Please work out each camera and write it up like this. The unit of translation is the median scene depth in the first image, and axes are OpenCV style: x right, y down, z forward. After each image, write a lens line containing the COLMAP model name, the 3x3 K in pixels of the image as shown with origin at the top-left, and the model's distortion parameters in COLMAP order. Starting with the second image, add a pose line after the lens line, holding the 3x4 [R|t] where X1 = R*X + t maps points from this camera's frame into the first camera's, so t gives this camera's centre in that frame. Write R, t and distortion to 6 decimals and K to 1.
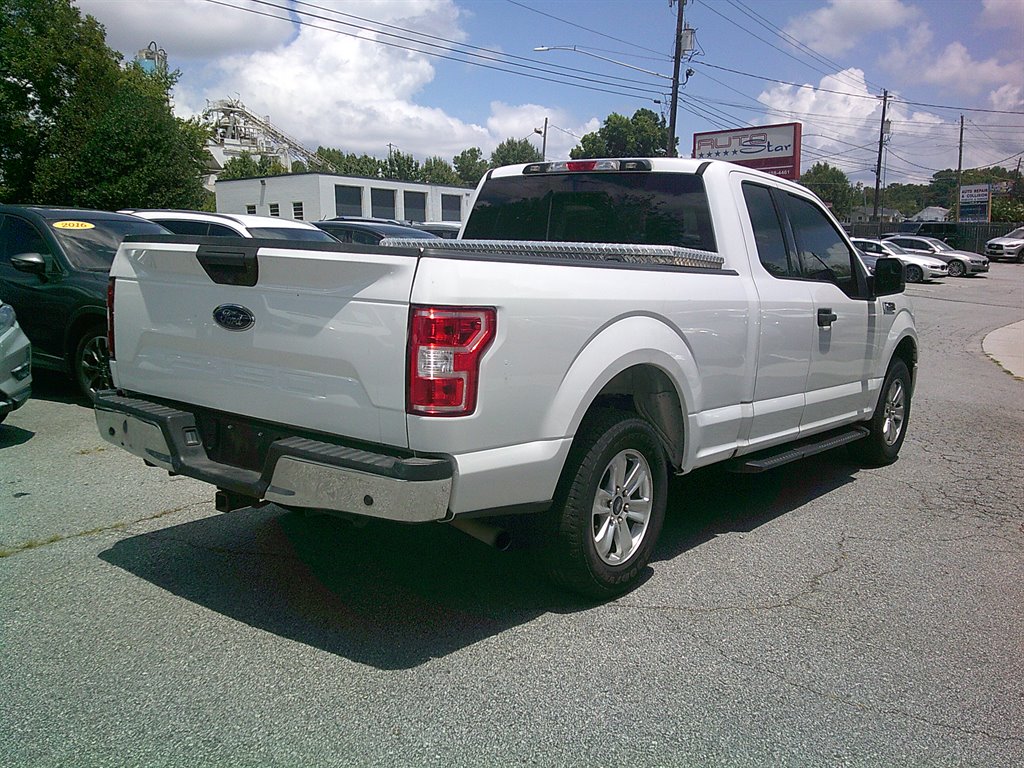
lens RADIAL K [[956.2, 0, 501.4], [0, 956.2, 379.8], [0, 0, 1]] dist [0.032961, 0.000000]
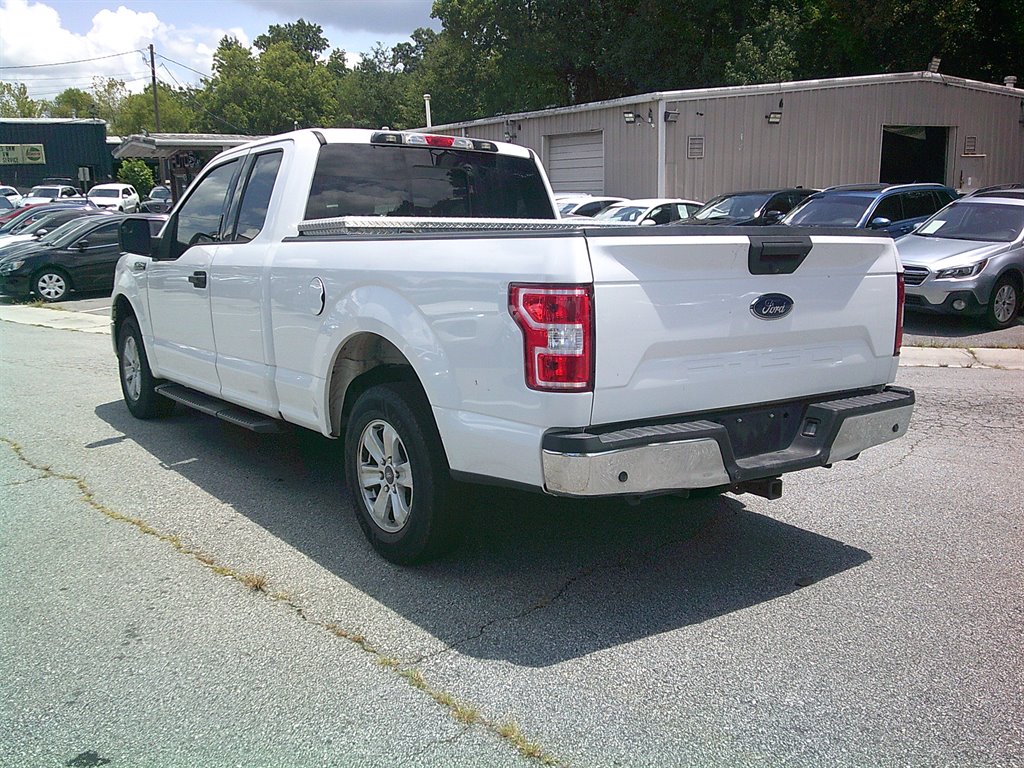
lens RADIAL K [[927.4, 0, 507.2], [0, 927.4, 387.2], [0, 0, 1]] dist [0.052542, -0.027835]
pose [[0.283866, -0.191196, 0.939608, -0.125207], [0.129693, 0.978569, 0.159942, -0.016886], [-0.950052, 0.076459, 0.302580, 0.094365]]
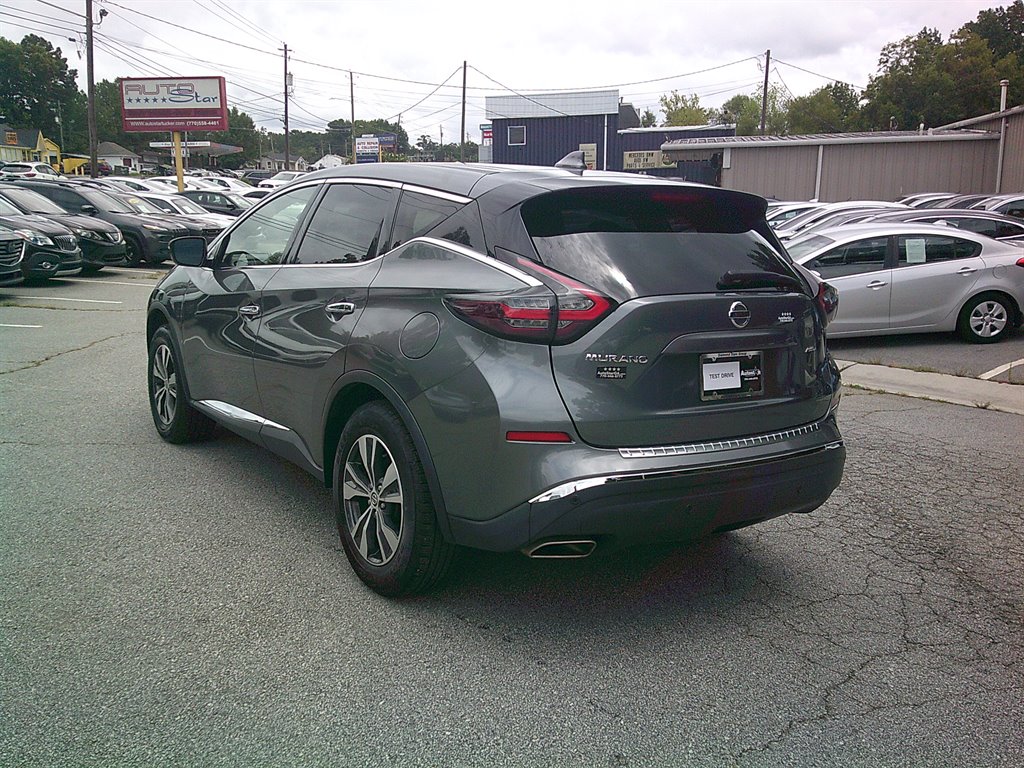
lens RADIAL K [[938.6, 0, 512.7], [0, 938.6, 391.6], [0, 0, 1]] dist [0.023889, 0.000000]
pose [[0.824411, -0.109298, 0.555338, -0.044977], [0.068110, 0.993205, 0.094365, 0.003459], [-0.561879, -0.039971, 0.826253, -0.059548]]
